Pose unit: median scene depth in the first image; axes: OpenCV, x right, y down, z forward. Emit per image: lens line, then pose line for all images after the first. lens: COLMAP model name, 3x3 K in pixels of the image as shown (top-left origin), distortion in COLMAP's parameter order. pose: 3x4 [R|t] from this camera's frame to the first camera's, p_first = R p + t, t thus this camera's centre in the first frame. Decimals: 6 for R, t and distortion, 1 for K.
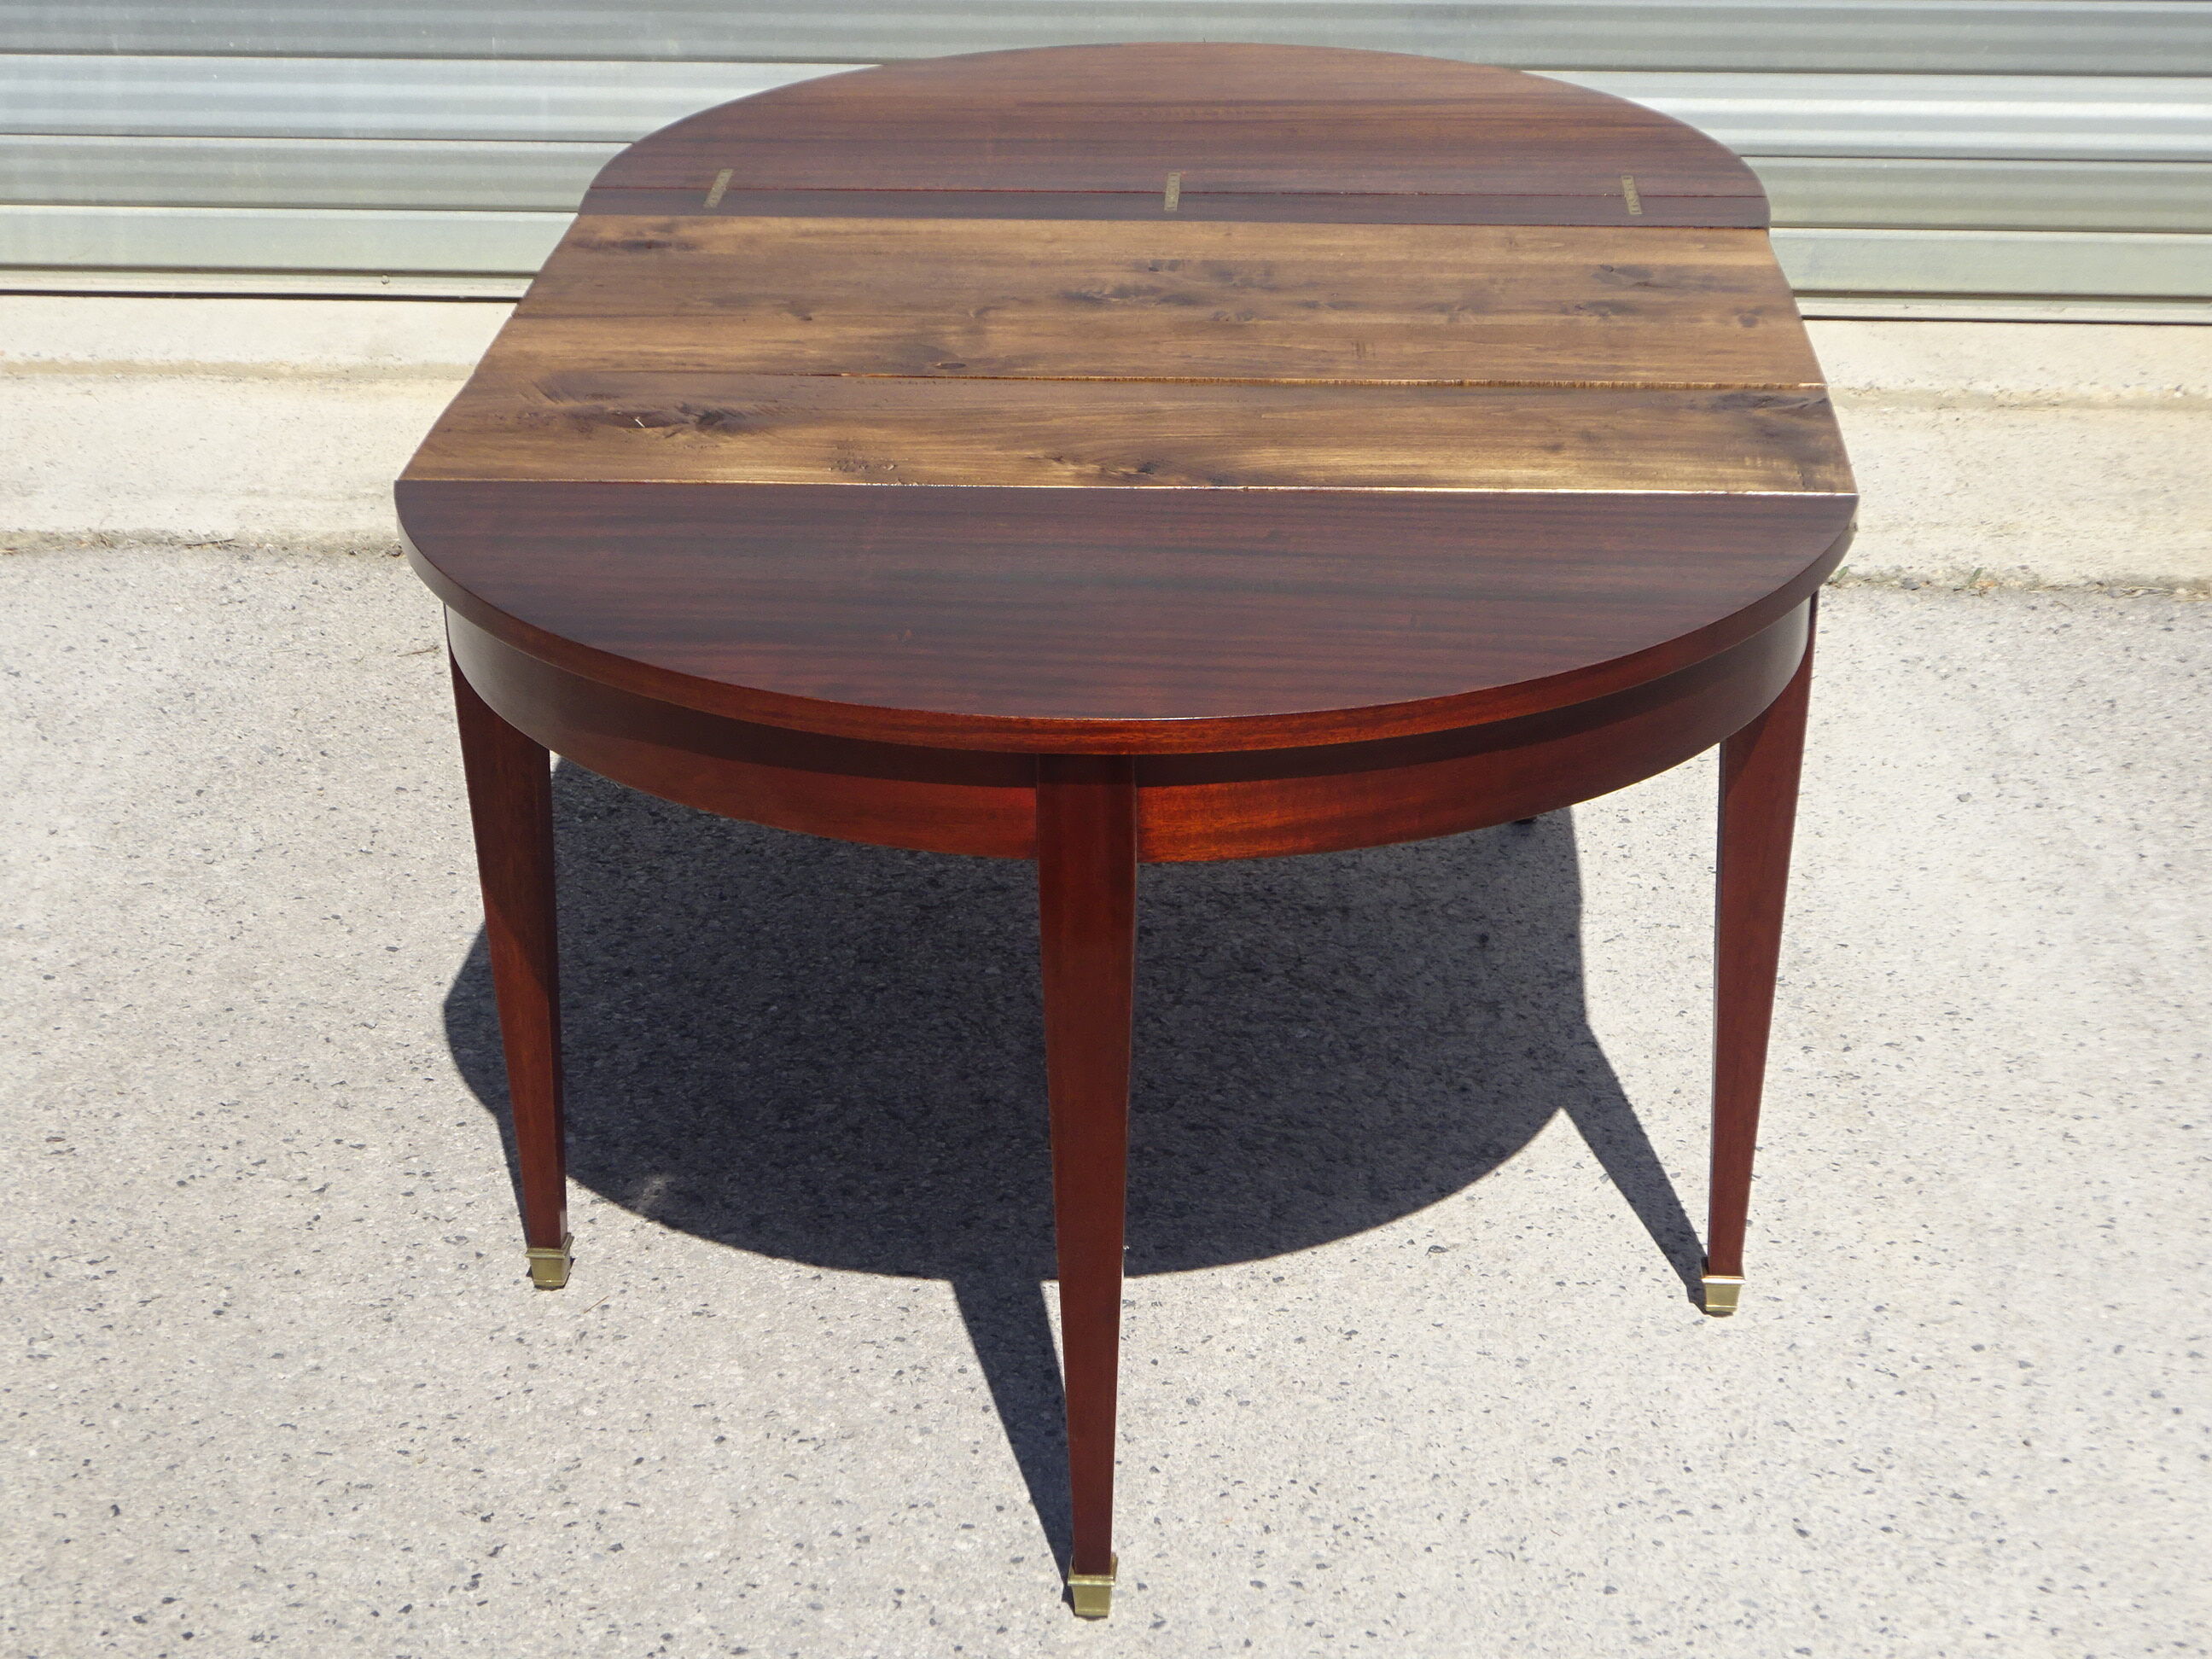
lens RADIAL K [[4108.4, 0, 1120.2], [0, 4108.4, 832.2], [0, 0, 1]] dist [0.017077, 0.000000]
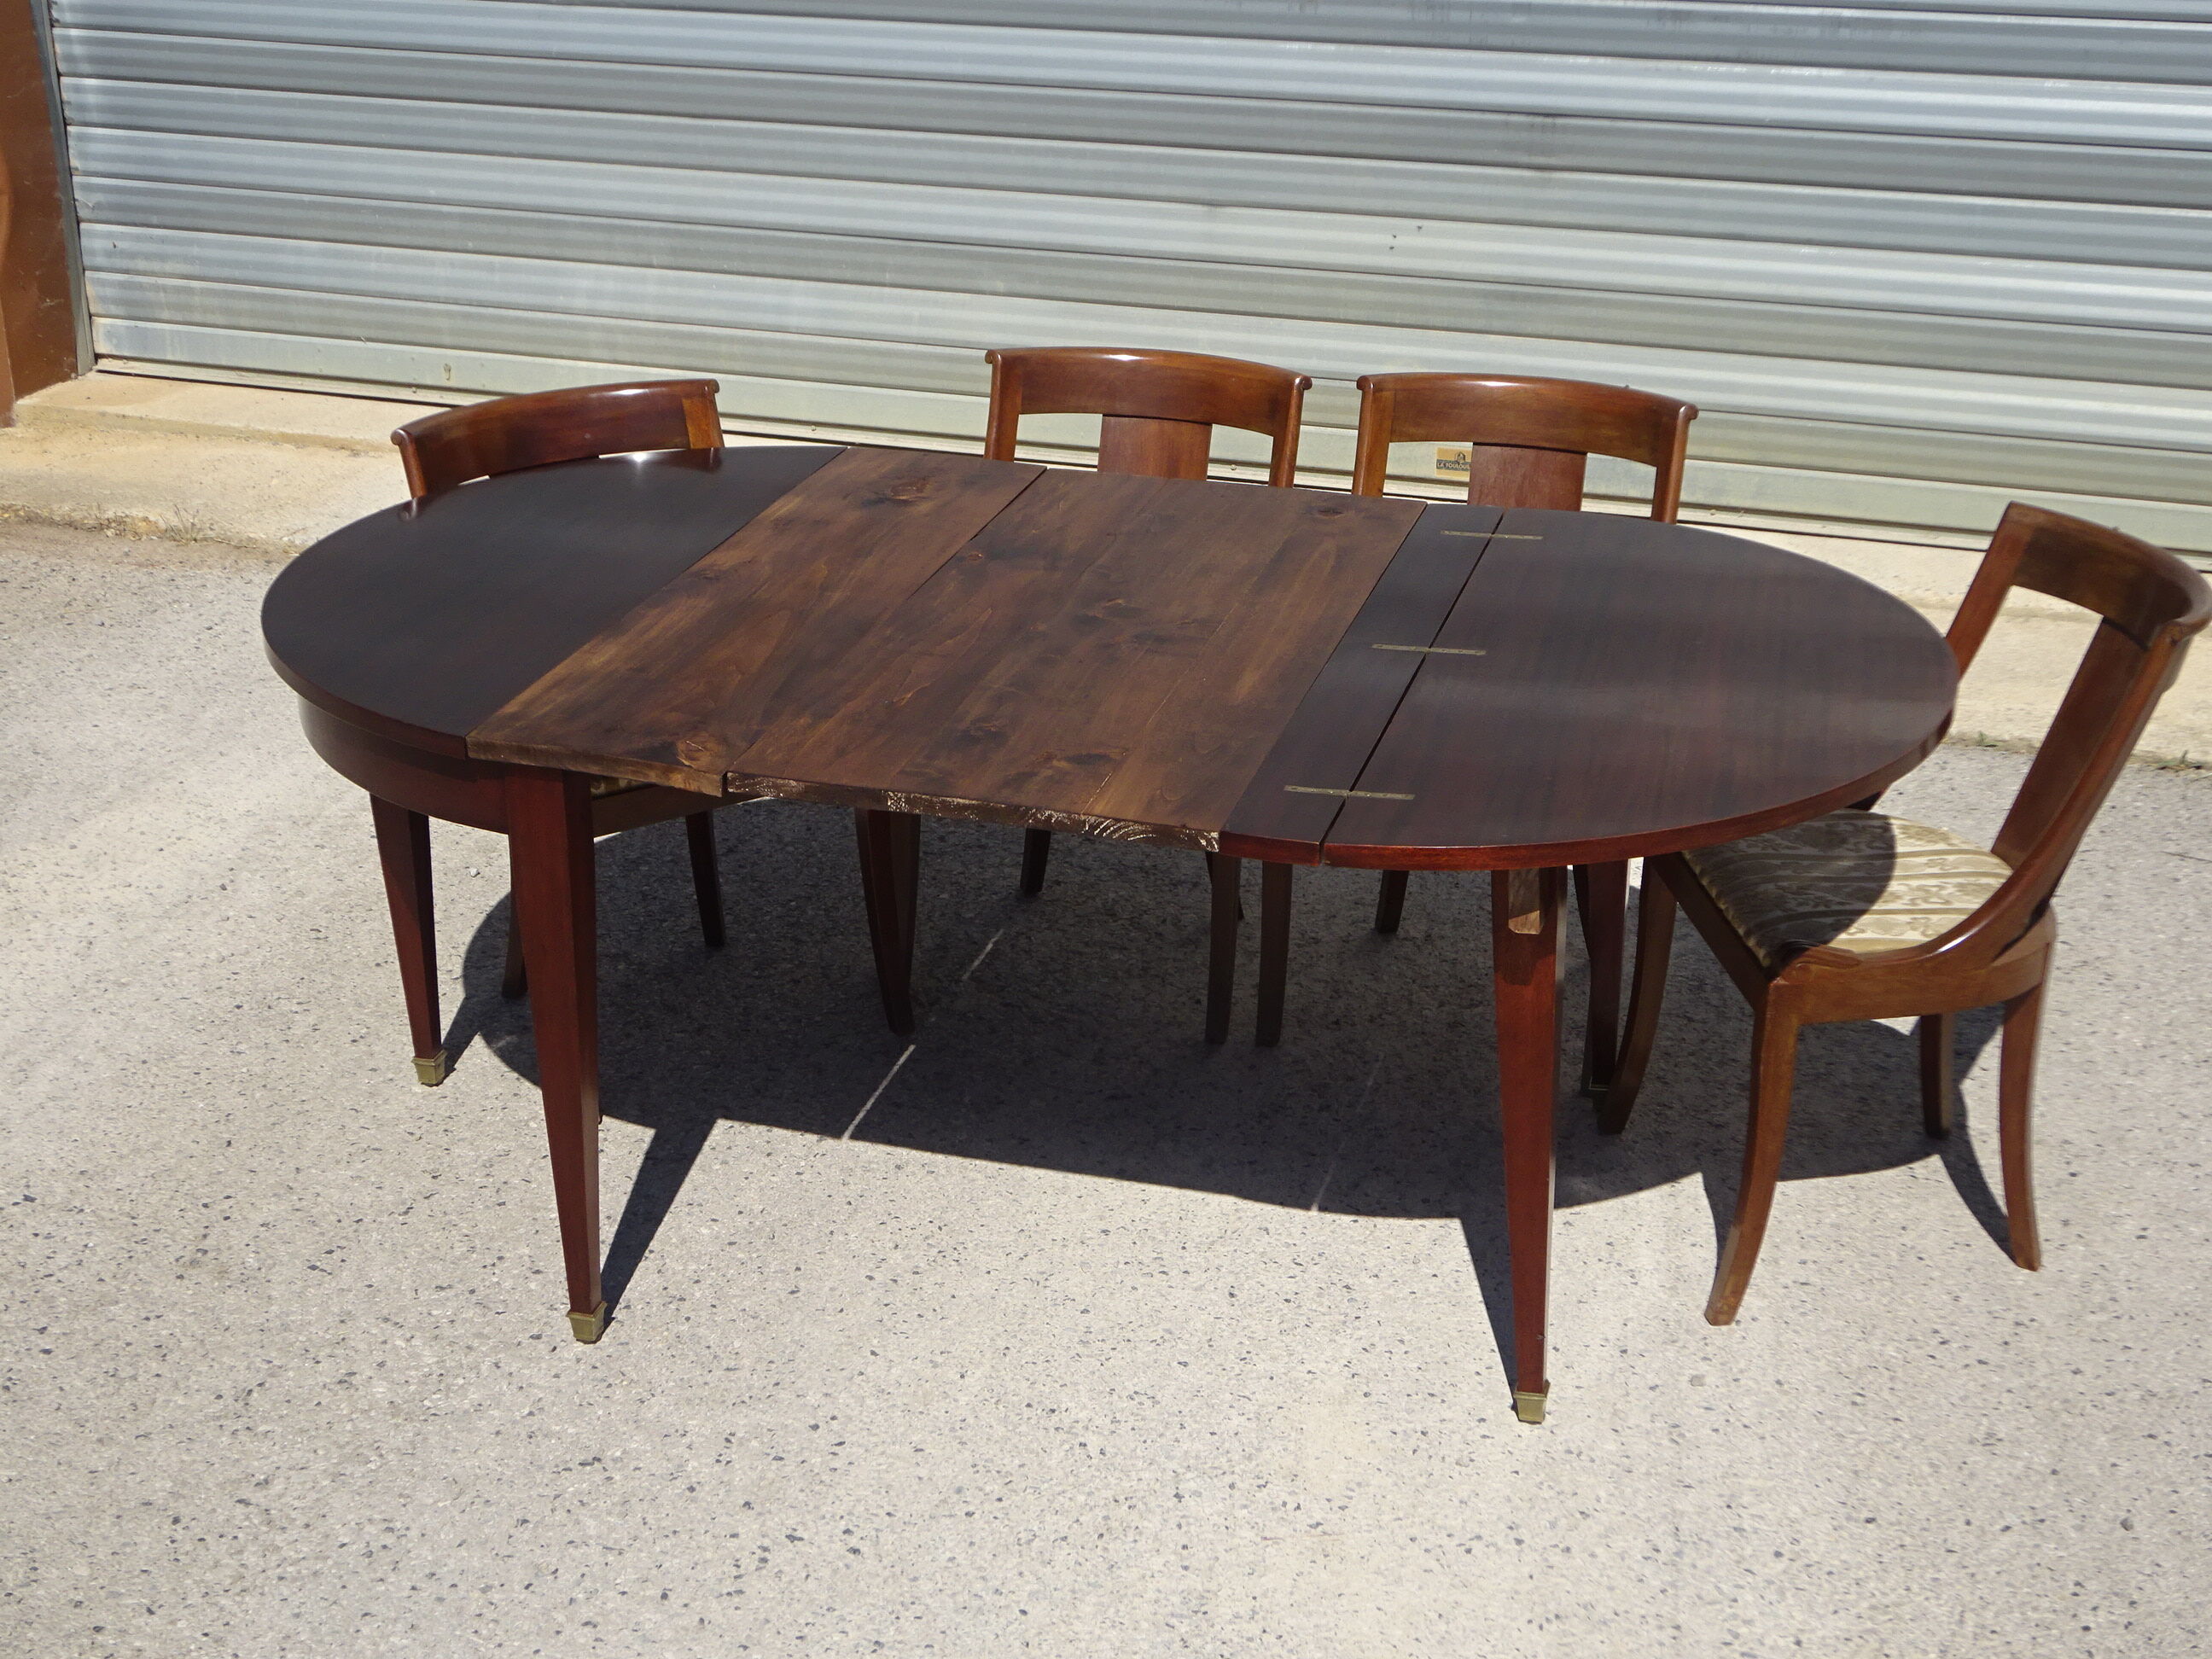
lens RADIAL K [[2994.8, 0, 1117.6], [0, 2994.8, 837.3], [0, 0, 1]] dist [0.006261, 0.000000]
pose [[0.972100, 0.102875, -0.210806, 0.293945], [-0.105577, 0.994410, -0.001573, 0.007964], [0.209466, 0.023785, 0.977527, -0.077002]]
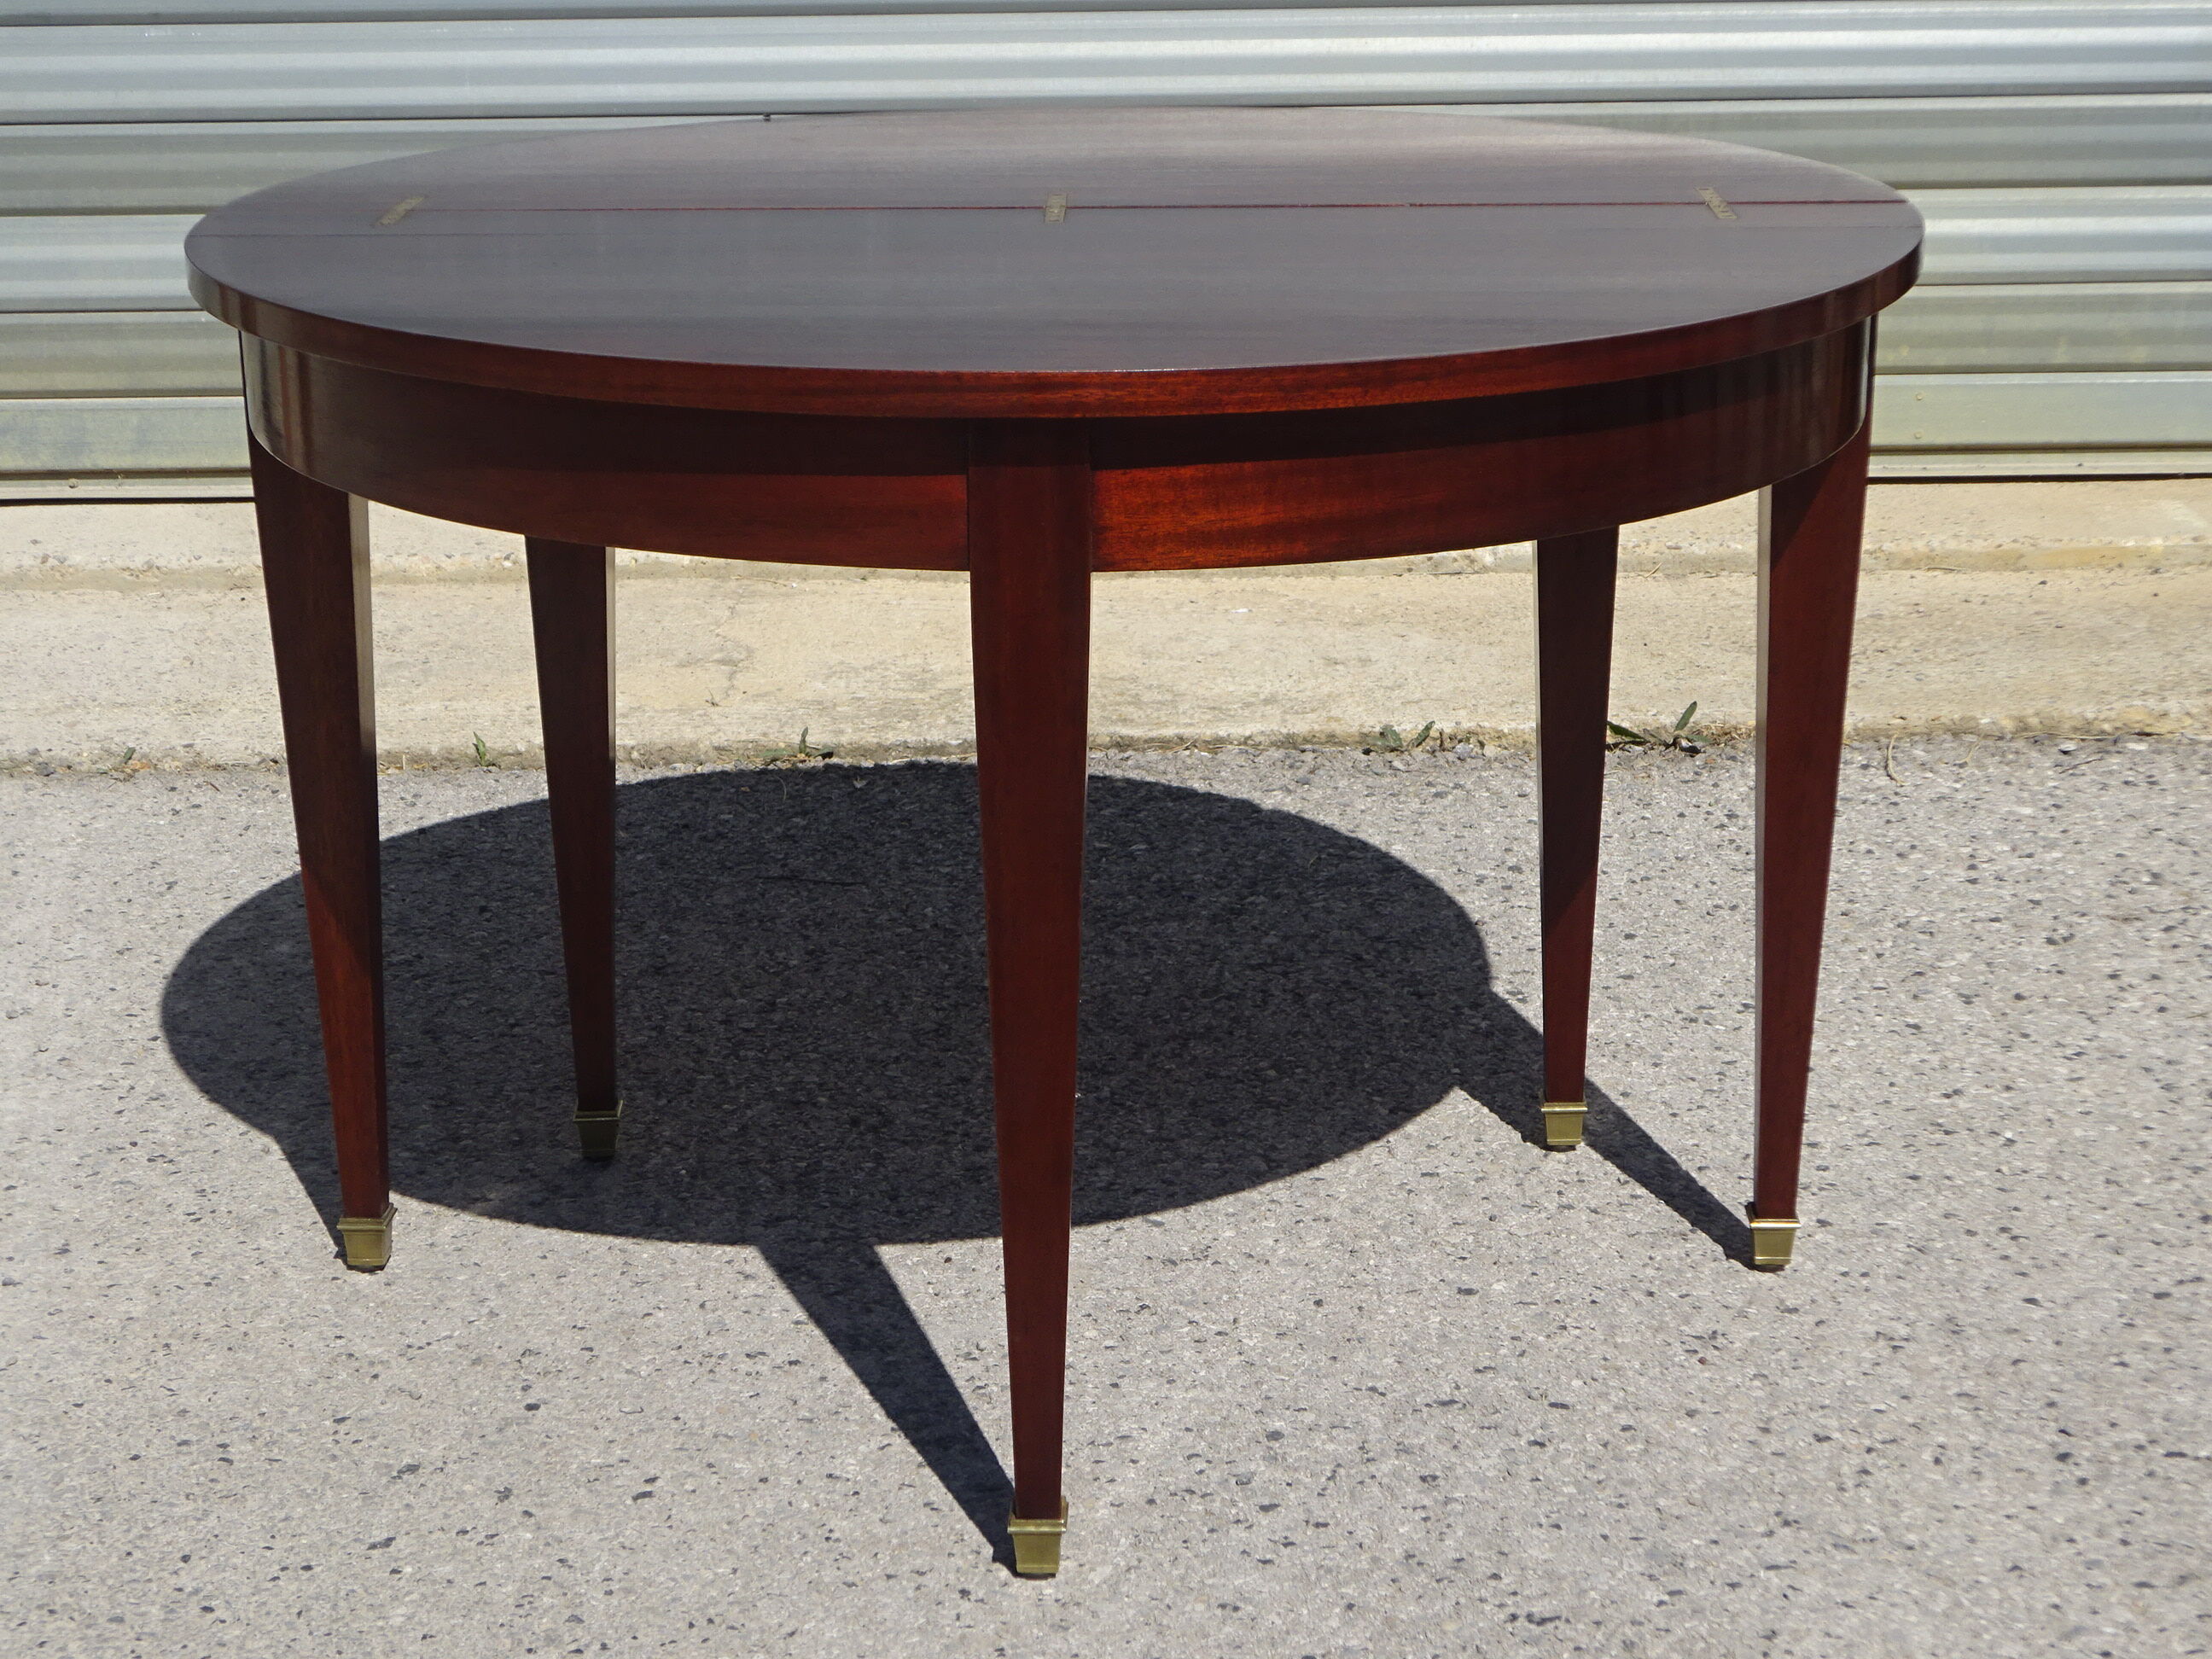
lens RADIAL K [[4108.4, 0, 1059.8], [0, 4108.4, 759.9], [0, 0, 1]] dist [0.017077, 0.000000]
pose [[0.994319, -0.030258, 0.102053, 0.430032], [0.043004, 0.991210, -0.125110, 0.067773], [-0.097371, 0.128788, 0.986880, 0.240423]]
